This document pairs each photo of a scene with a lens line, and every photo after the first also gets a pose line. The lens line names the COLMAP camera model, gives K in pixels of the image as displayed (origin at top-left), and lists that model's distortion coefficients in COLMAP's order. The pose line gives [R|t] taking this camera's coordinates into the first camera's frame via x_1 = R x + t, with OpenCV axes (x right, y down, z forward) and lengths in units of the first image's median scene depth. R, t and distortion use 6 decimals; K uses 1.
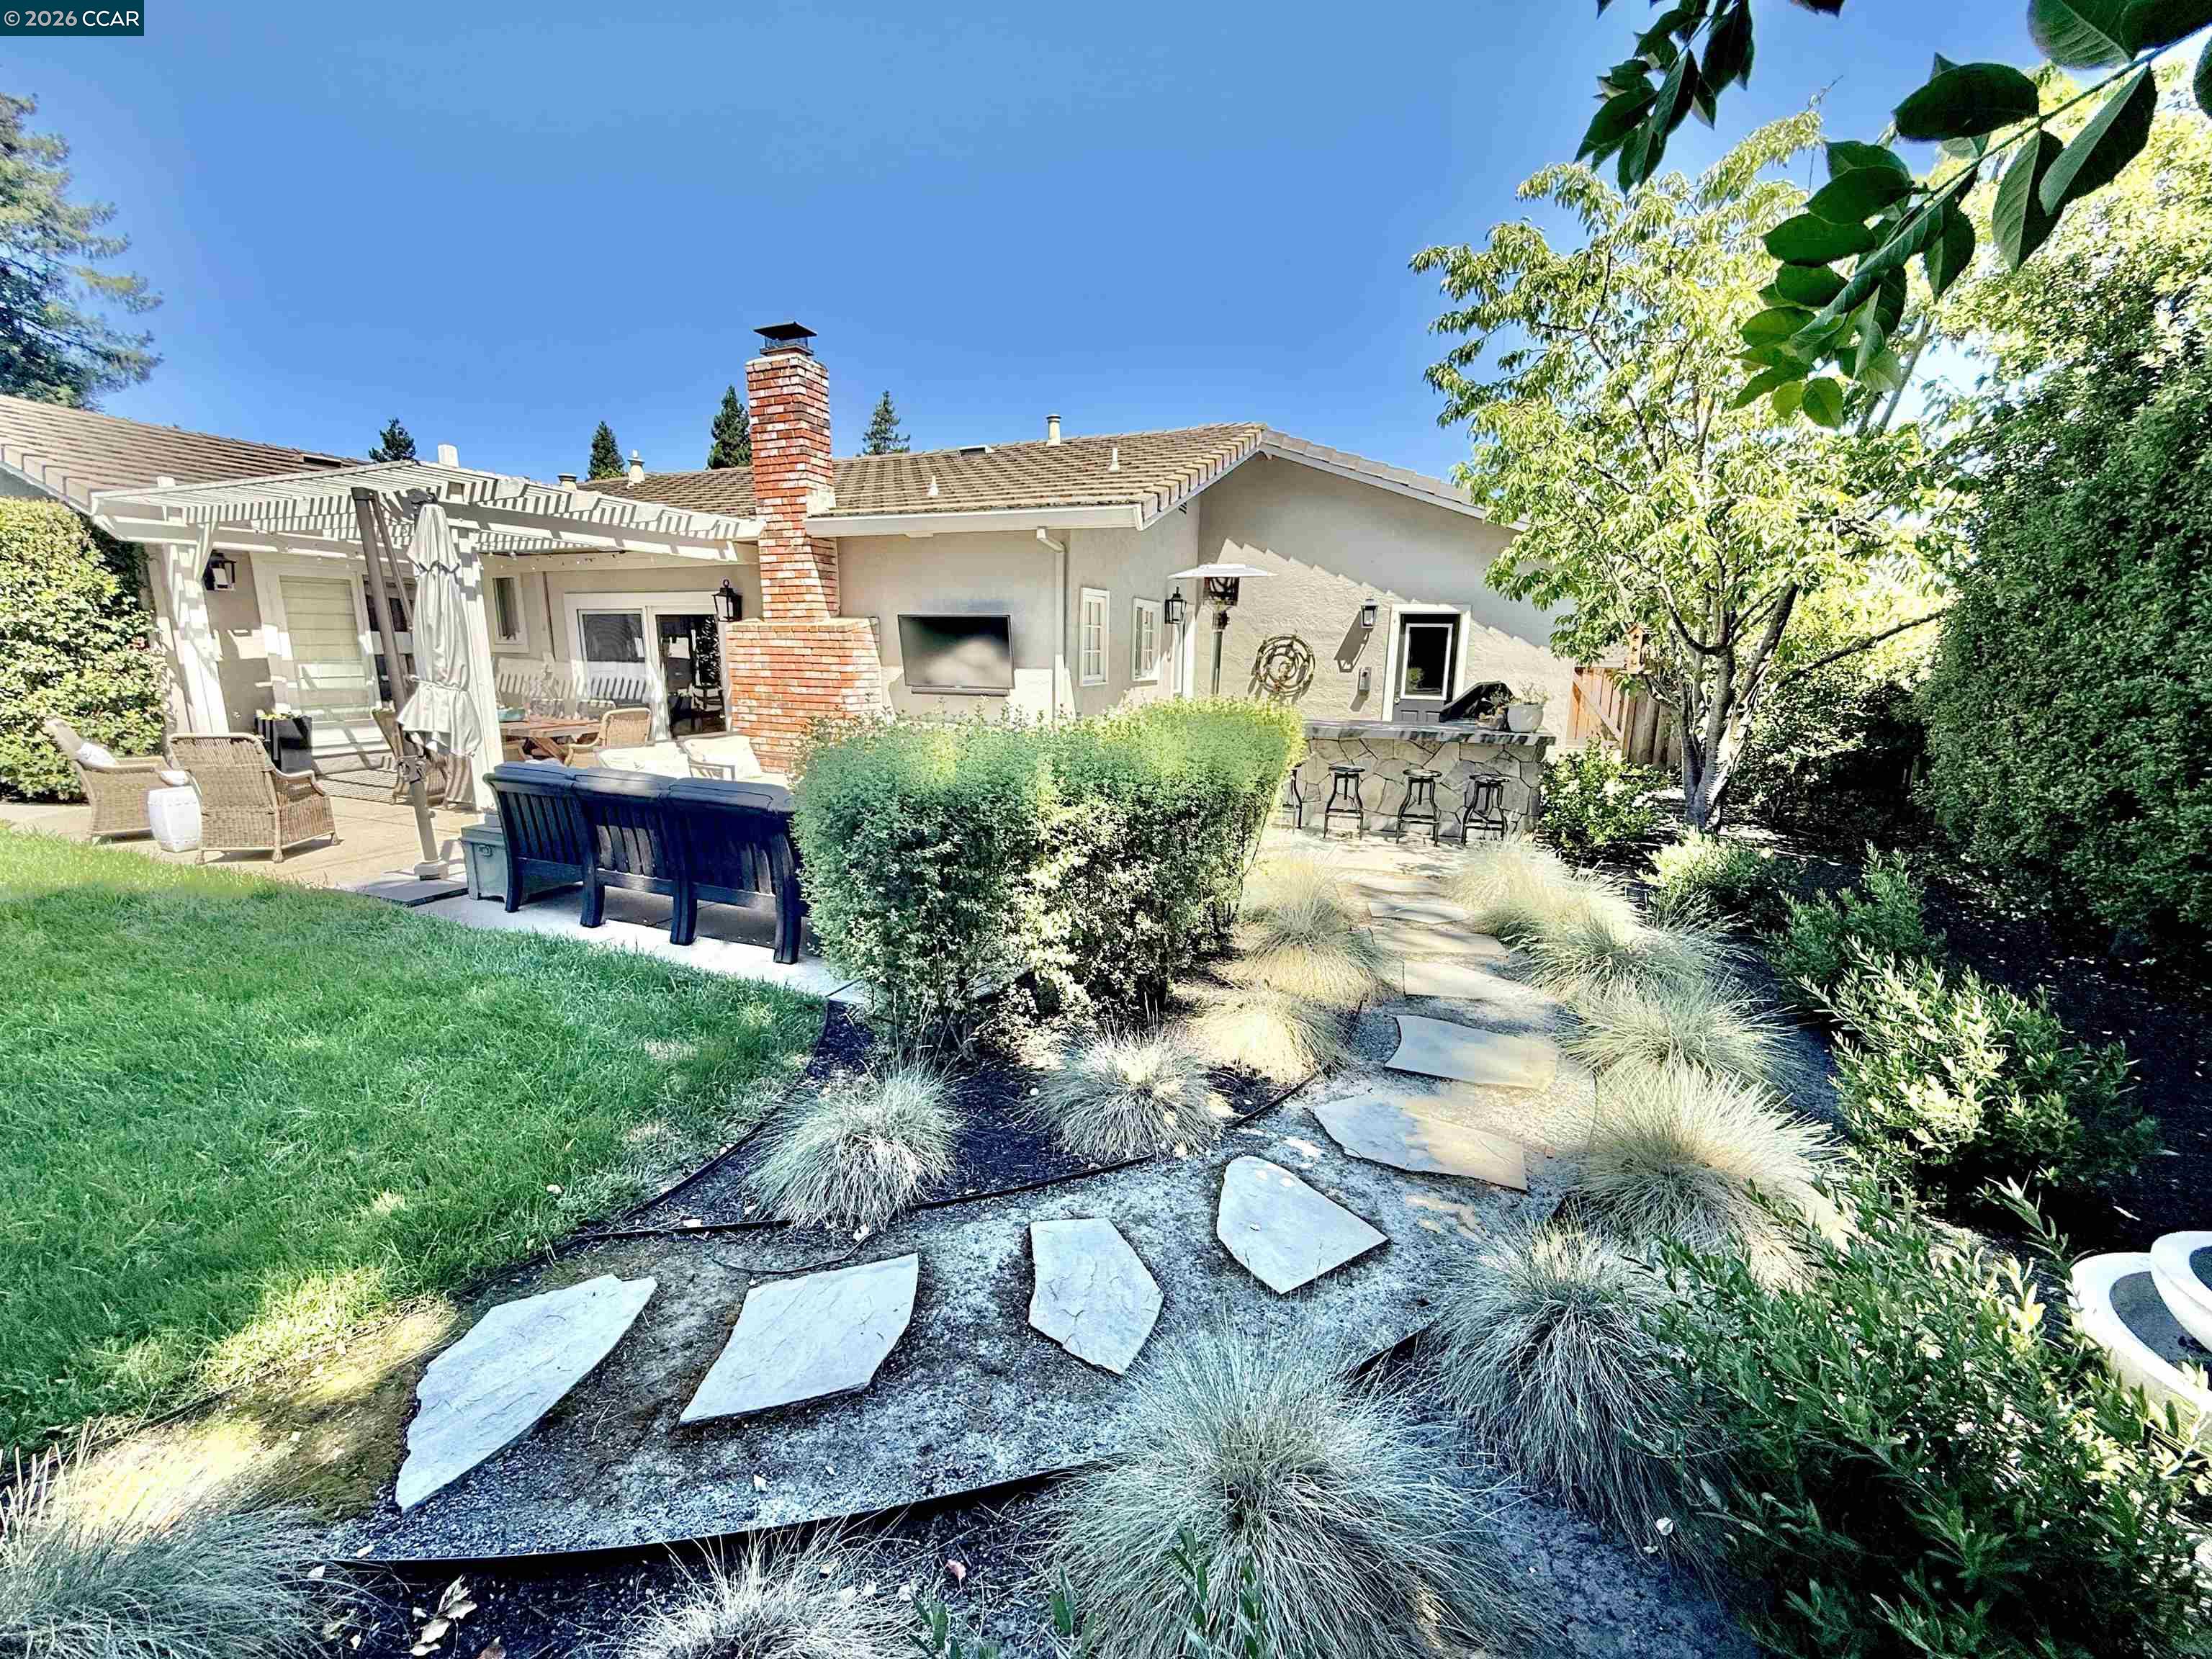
lens RADIAL K [[881.5, 0, 1102.8], [0, 881.5, 831.3], [0, 0, 1]] dist [0.000395, 0.000138]
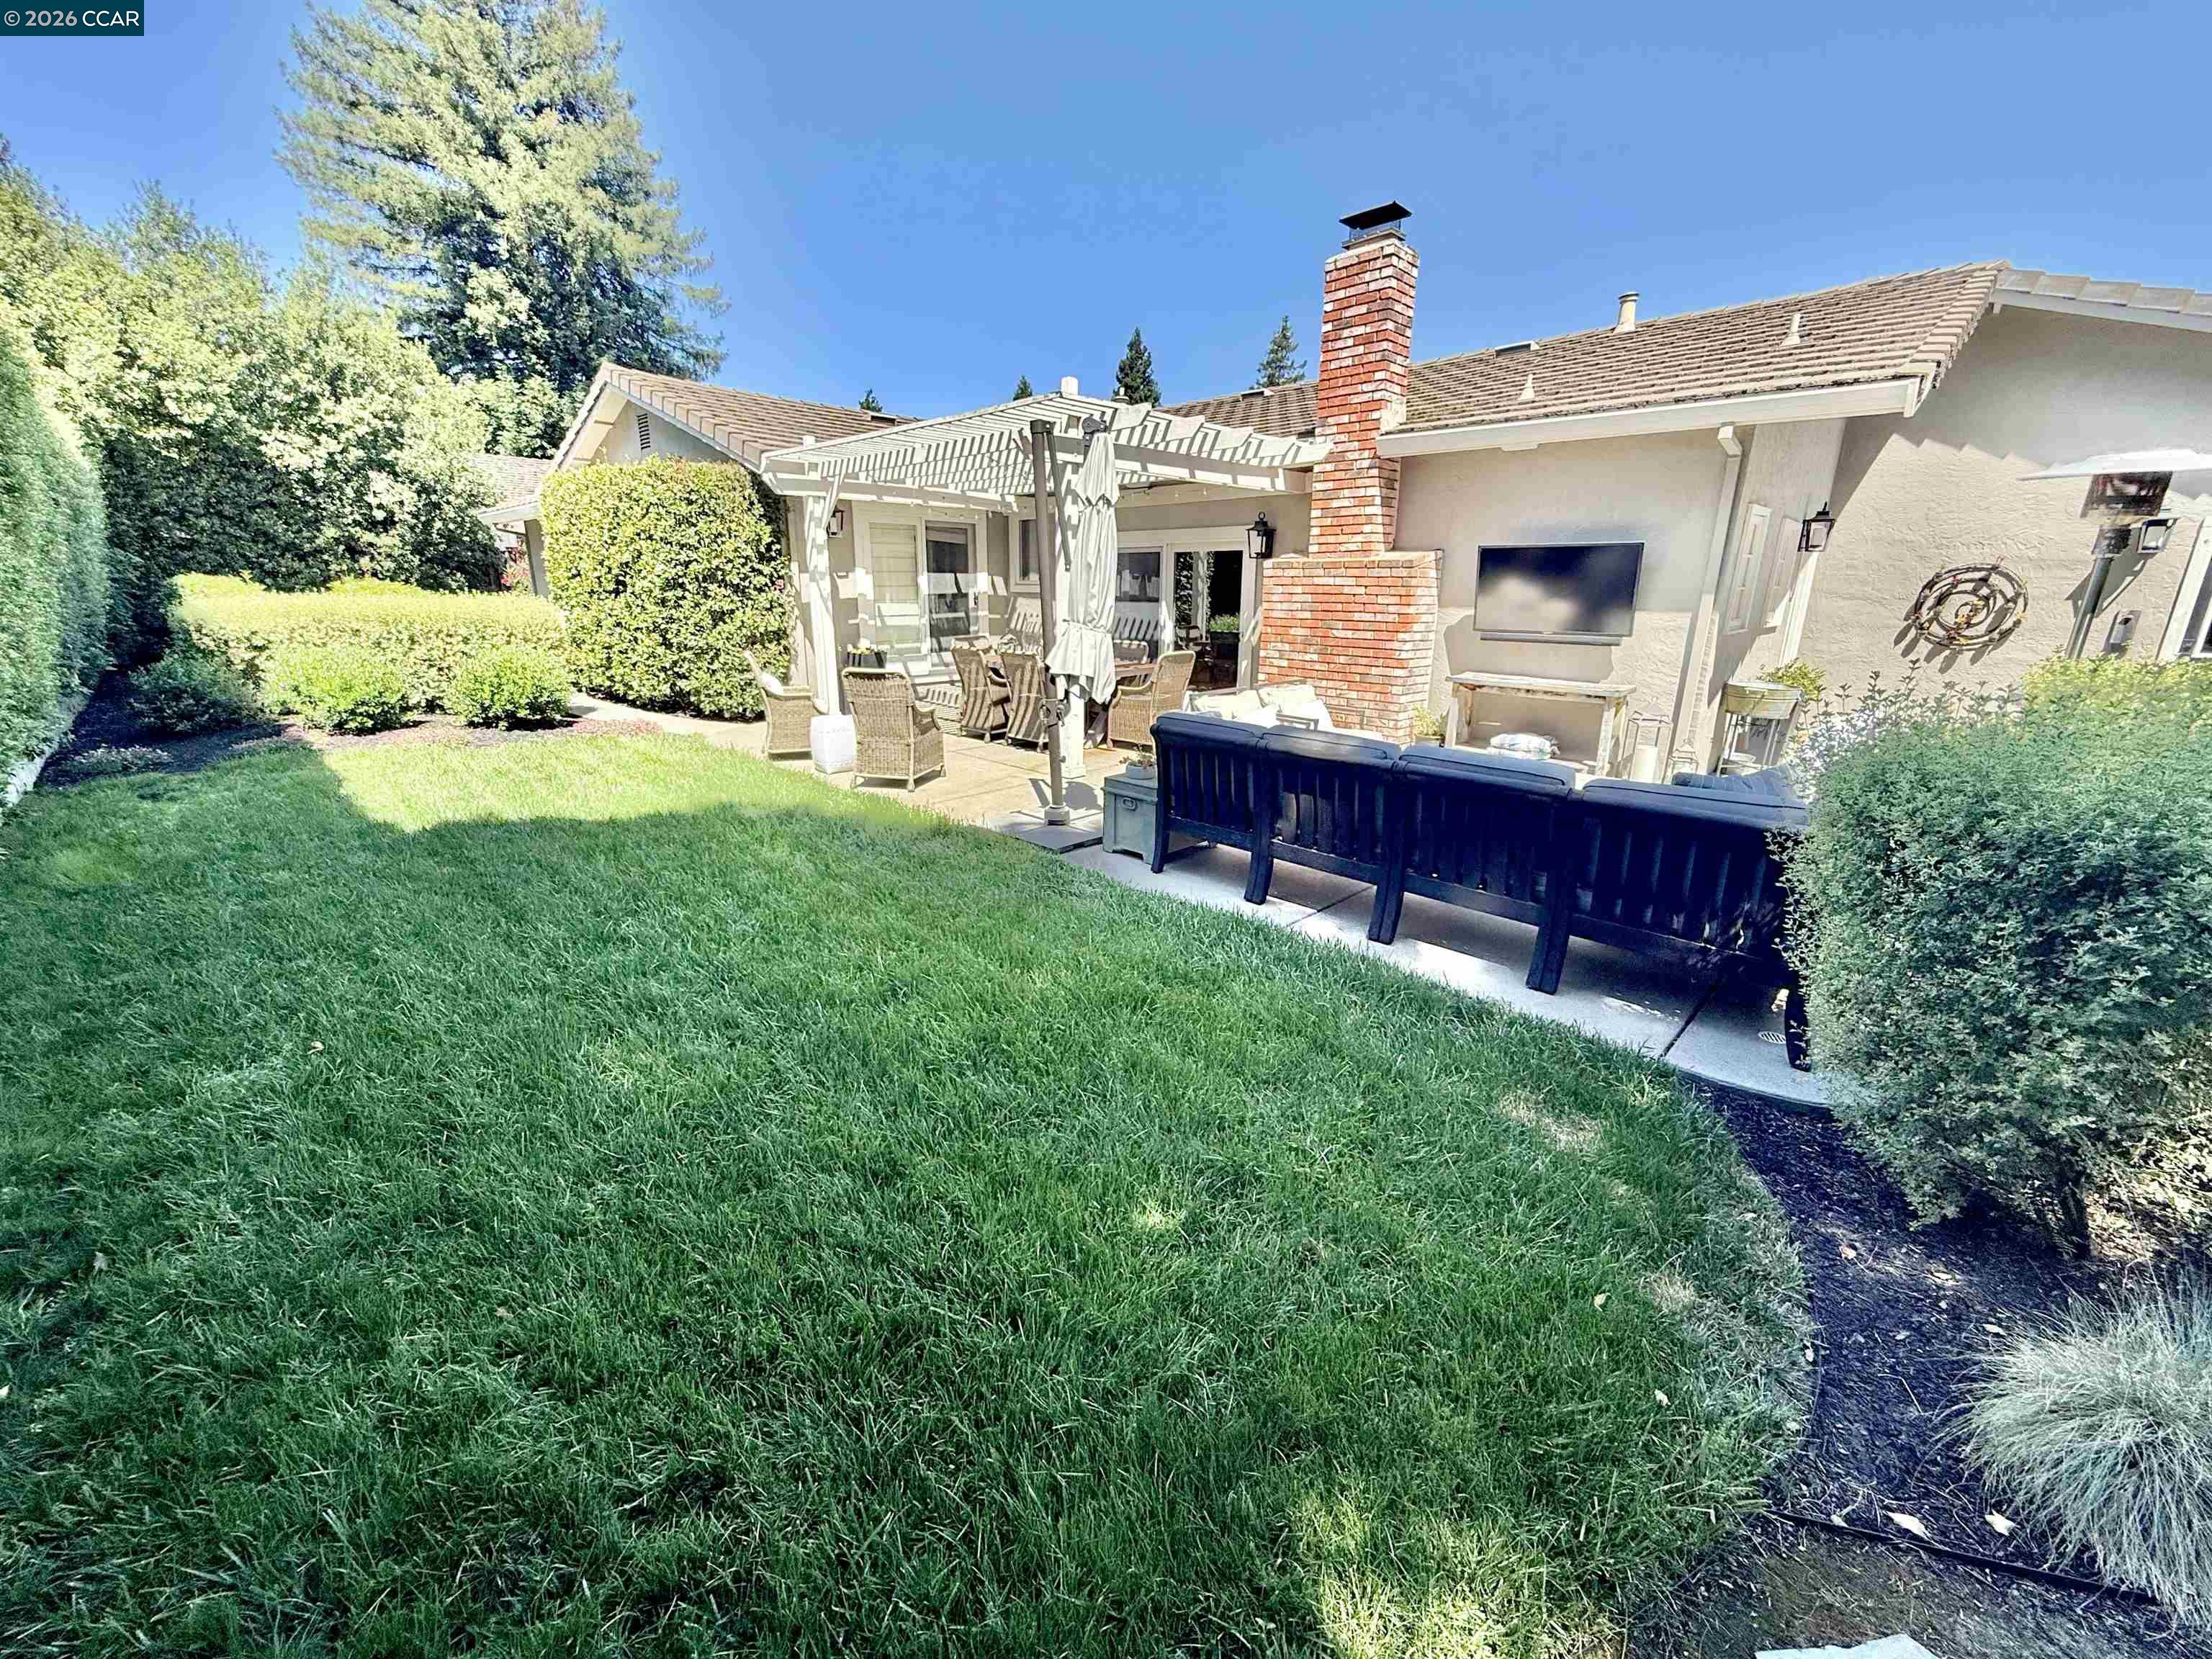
lens RADIAL K [[881.5, 0, 1102.8], [0, 881.5, 831.3], [0, 0, 1]] dist [0.000395, 0.000138]
pose [[0.923800, 0.097627, -0.370221, -0.228245], [-0.073146, 0.994137, 0.079636, -0.013722], [0.375825, -0.046487, 0.925524, 0.066376]]
